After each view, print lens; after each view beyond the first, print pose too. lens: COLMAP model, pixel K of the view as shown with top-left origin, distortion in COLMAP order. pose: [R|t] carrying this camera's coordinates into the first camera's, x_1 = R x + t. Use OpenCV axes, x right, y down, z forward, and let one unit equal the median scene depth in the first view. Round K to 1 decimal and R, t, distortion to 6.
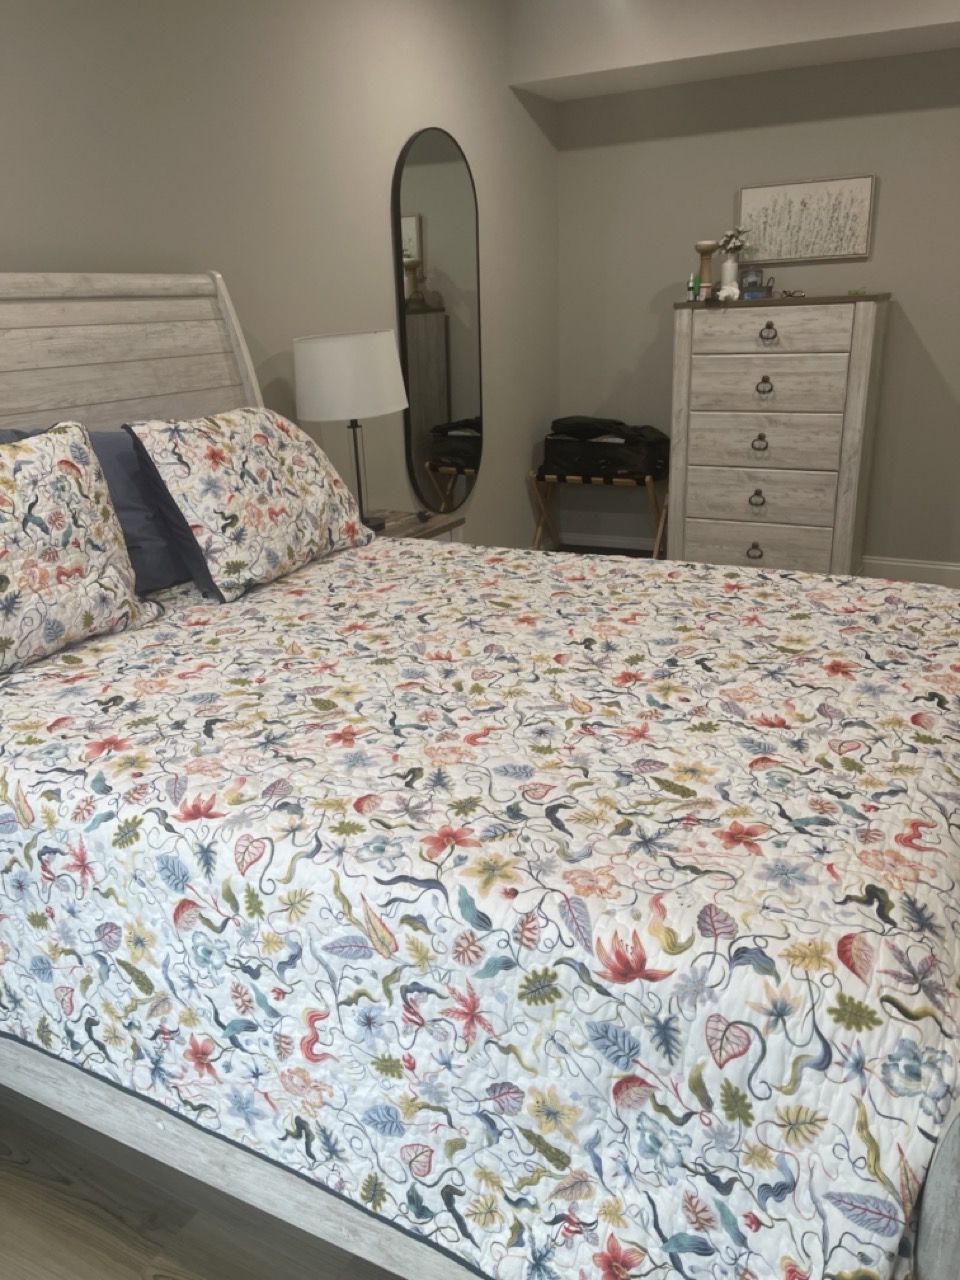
lens RADIAL K [[977.9, 0, 480.8], [0, 977.9, 644.0], [0, 0, 1]] dist [0.007148, -0.010403]
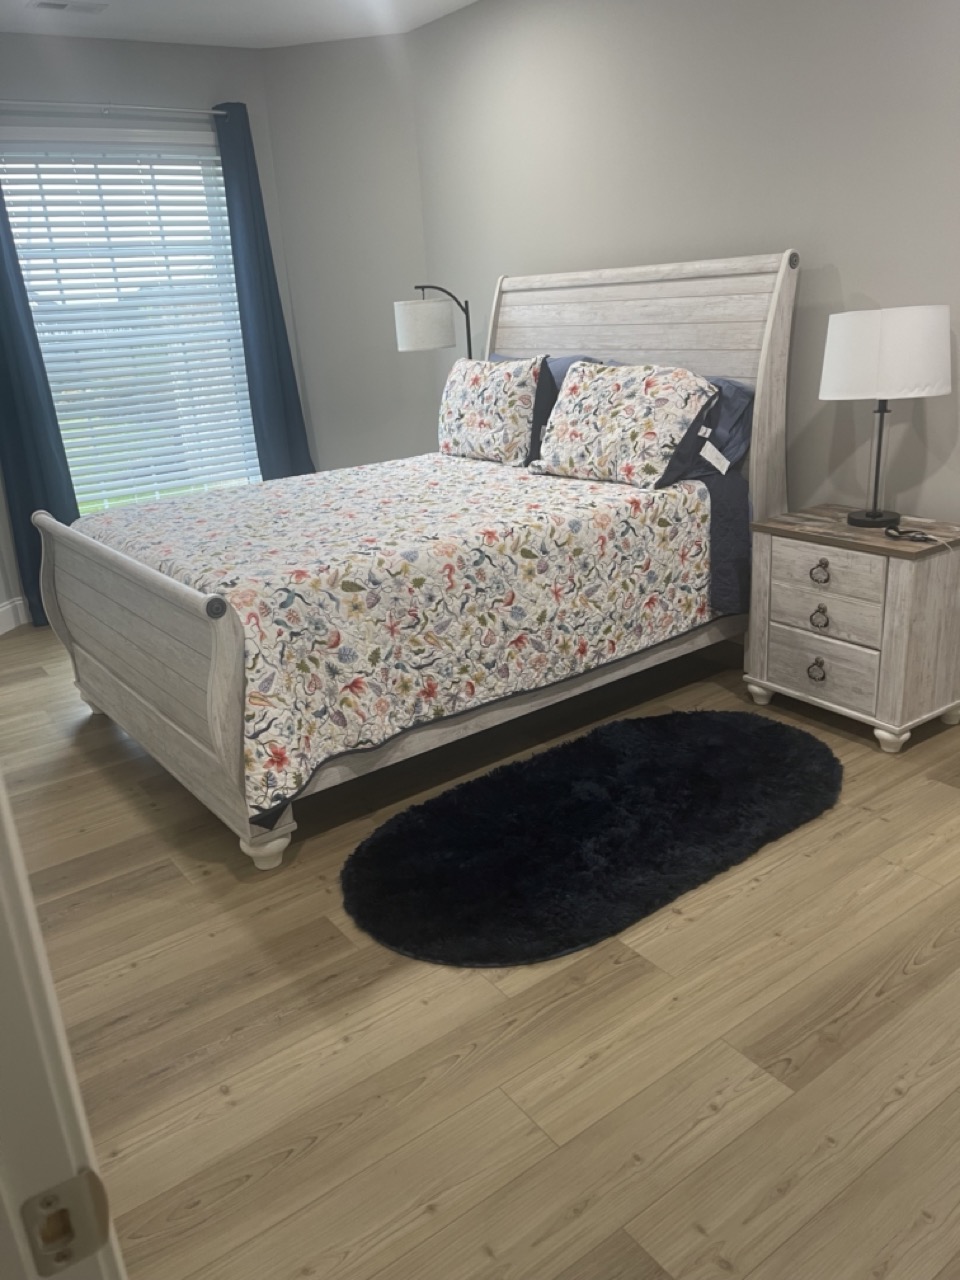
lens RADIAL K [[977.9, 0, 480.4], [0, 977.9, 638.8], [0, 0, 1]] dist [0.007148, -0.010403]
pose [[-0.418226, 0.355117, -0.836050, 1.219151], [-0.226018, 0.850779, 0.474437, -0.546793], [0.879774, 0.387384, -0.275555, 1.409181]]
